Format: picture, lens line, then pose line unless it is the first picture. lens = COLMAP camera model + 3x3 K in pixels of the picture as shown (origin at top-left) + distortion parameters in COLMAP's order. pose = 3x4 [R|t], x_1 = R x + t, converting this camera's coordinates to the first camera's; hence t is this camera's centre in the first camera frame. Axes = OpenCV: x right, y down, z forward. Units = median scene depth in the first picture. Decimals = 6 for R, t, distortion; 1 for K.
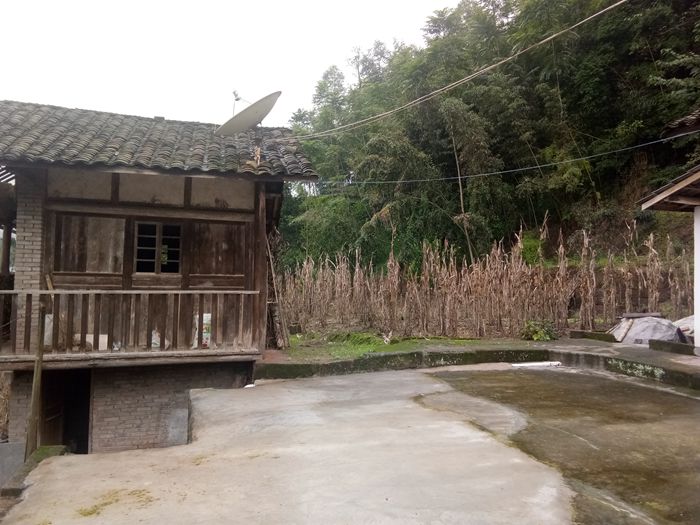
lens RADIAL K [[568.4, 0, 348.5], [0, 568.4, 262.9], [0, 0, 1]] dist [0.020085, -0.010512]
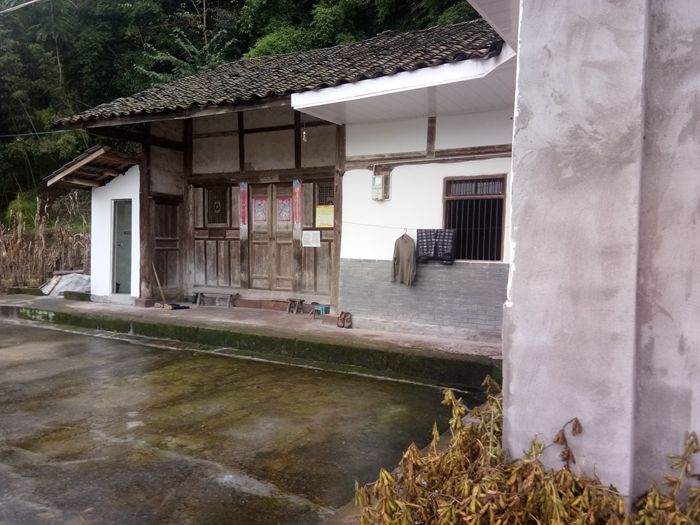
lens RADIAL K [[568.4, 0, 350.5], [0, 568.4, 261.3], [0, 0, 1]] dist [0.020085, -0.010512]
pose [[0.719586, -0.003078, 0.694396, 0.085183], [-0.038169, 0.998303, 0.043979, -0.006159], [-0.693353, -0.058151, 0.718248, -0.227559]]
